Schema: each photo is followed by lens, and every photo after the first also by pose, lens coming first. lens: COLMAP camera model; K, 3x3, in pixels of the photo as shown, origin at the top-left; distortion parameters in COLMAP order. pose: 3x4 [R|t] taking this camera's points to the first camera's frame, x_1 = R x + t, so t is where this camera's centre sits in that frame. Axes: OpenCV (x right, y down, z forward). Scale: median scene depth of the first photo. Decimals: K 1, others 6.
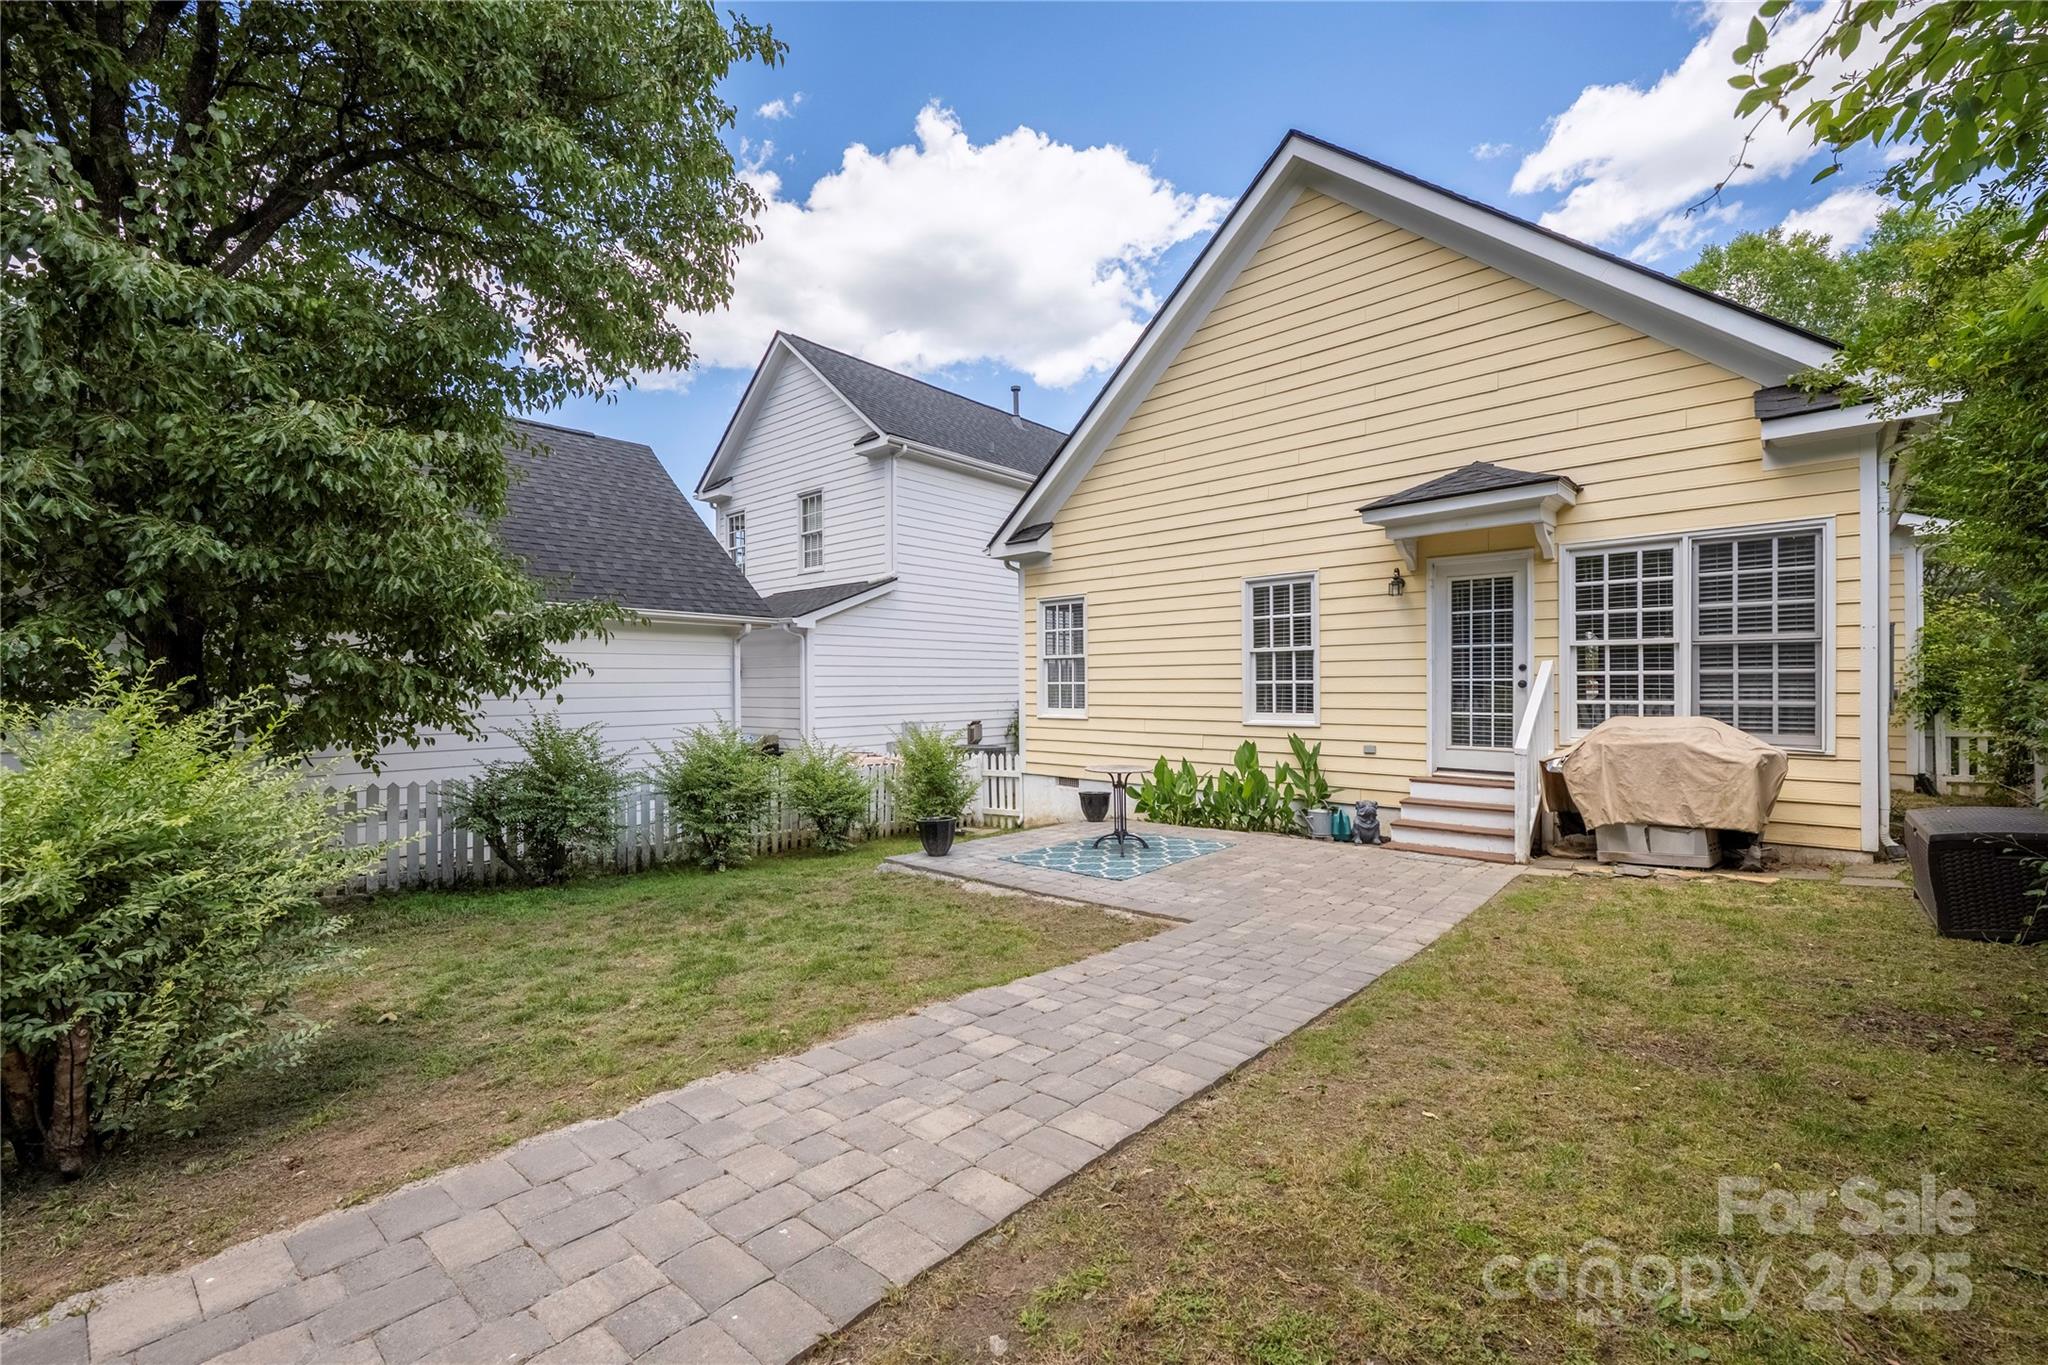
lens RADIAL K [[818.2, 0, 1024.0], [0, 818.2, 682.5], [0, 0, 1]] dist [-0.009773, -0.000183]
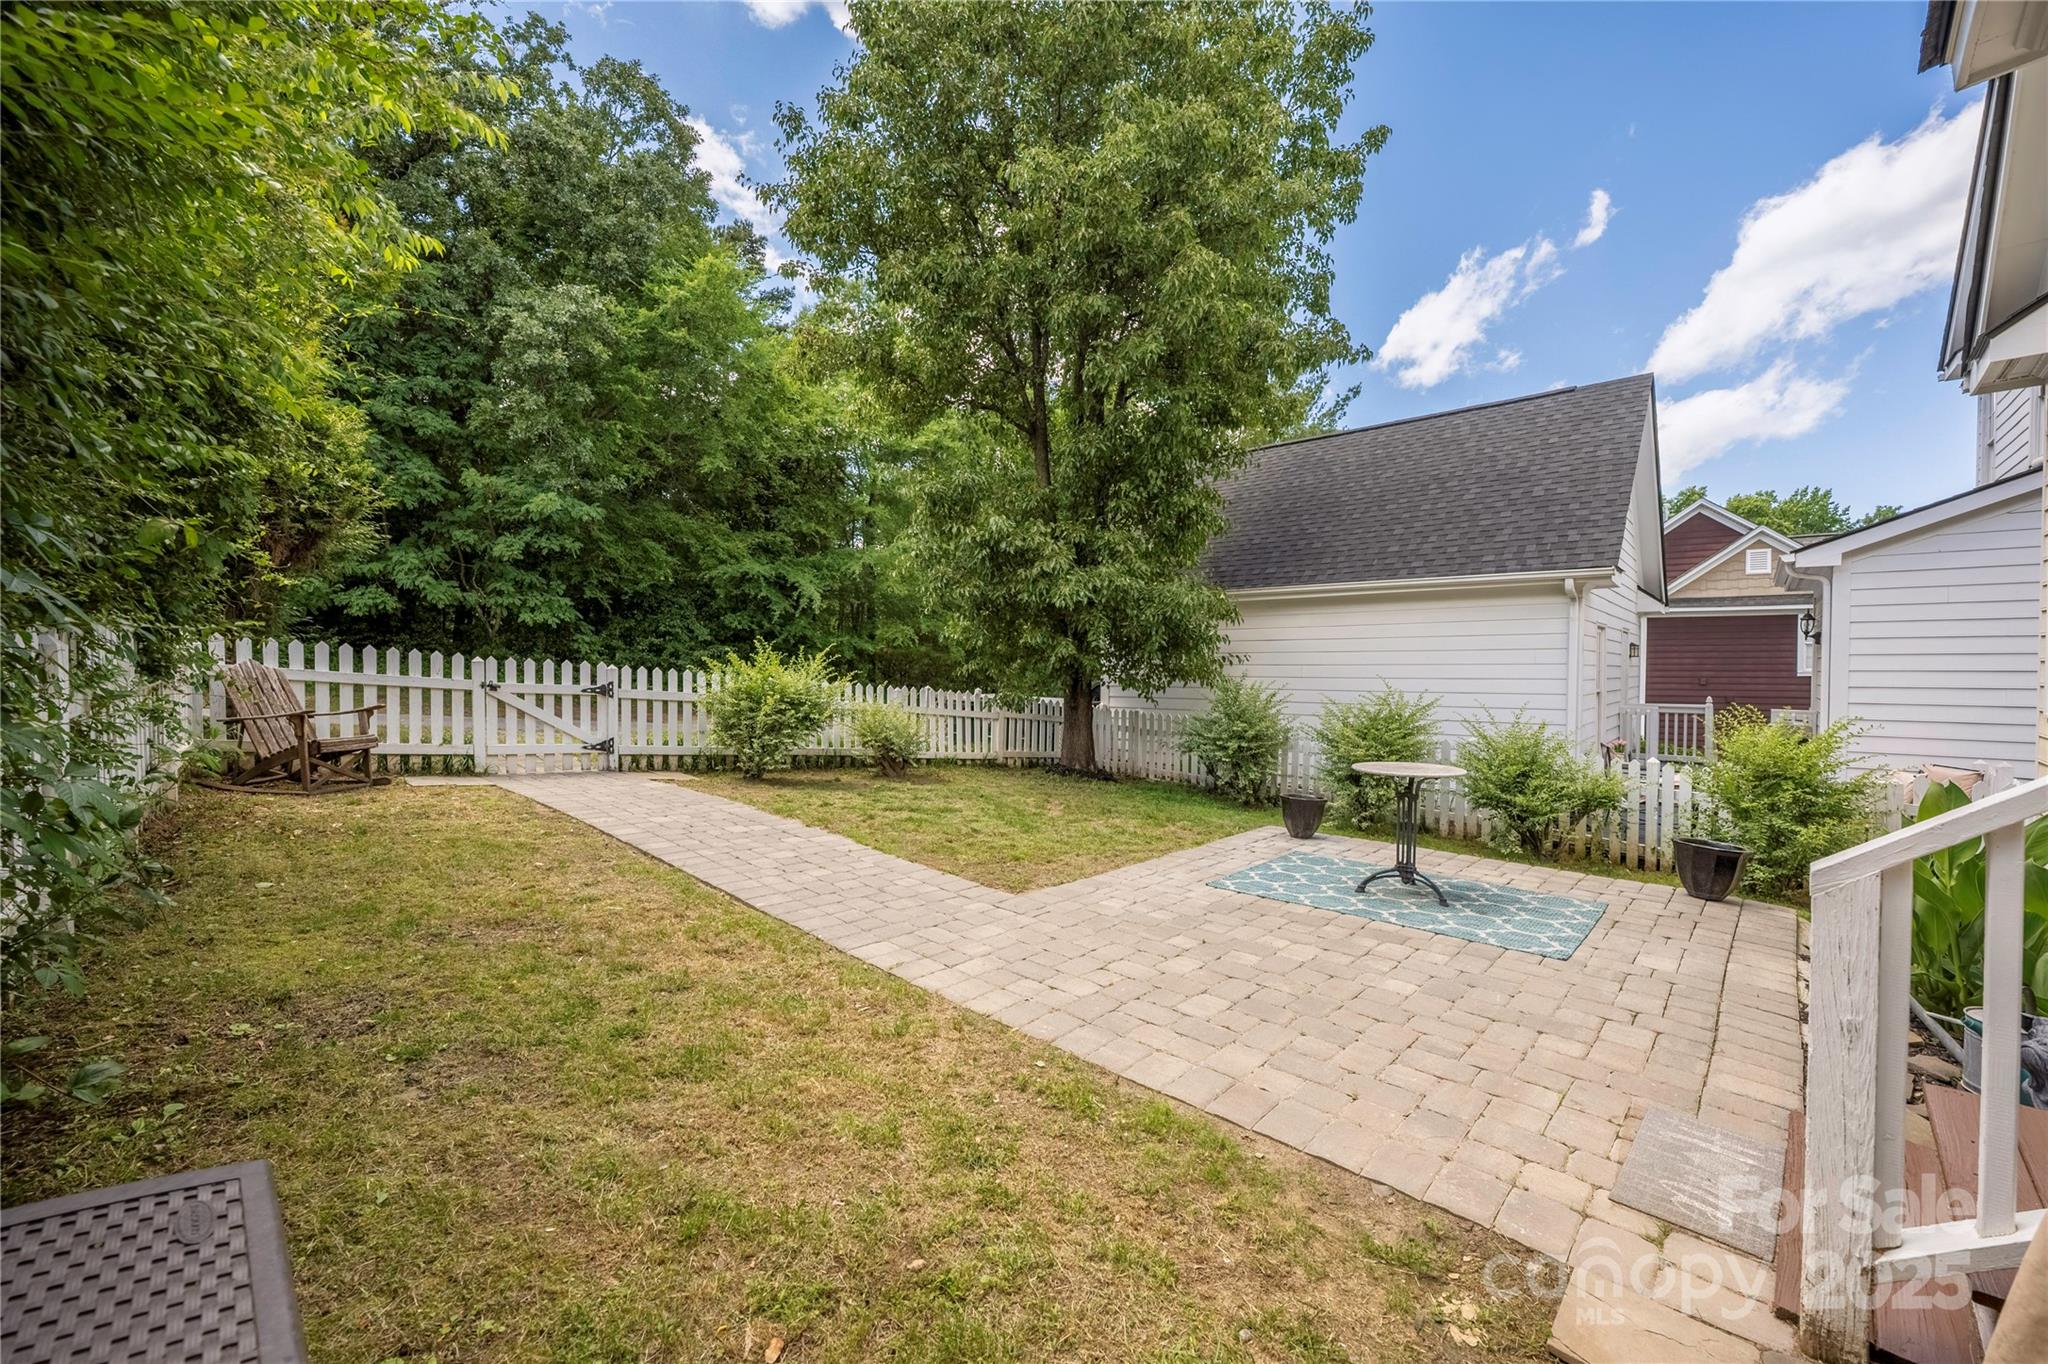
lens RADIAL K [[818.2, 0, 1024.0], [0, 818.2, 682.0], [0, 0, 1]] dist [-0.009773, -0.000183]
pose [[-0.025809, 0.018291, -0.999500, 1.344746], [0.004478, 0.999825, 0.018181, 0.040447], [0.999657, -0.004007, -0.025887, 1.233211]]
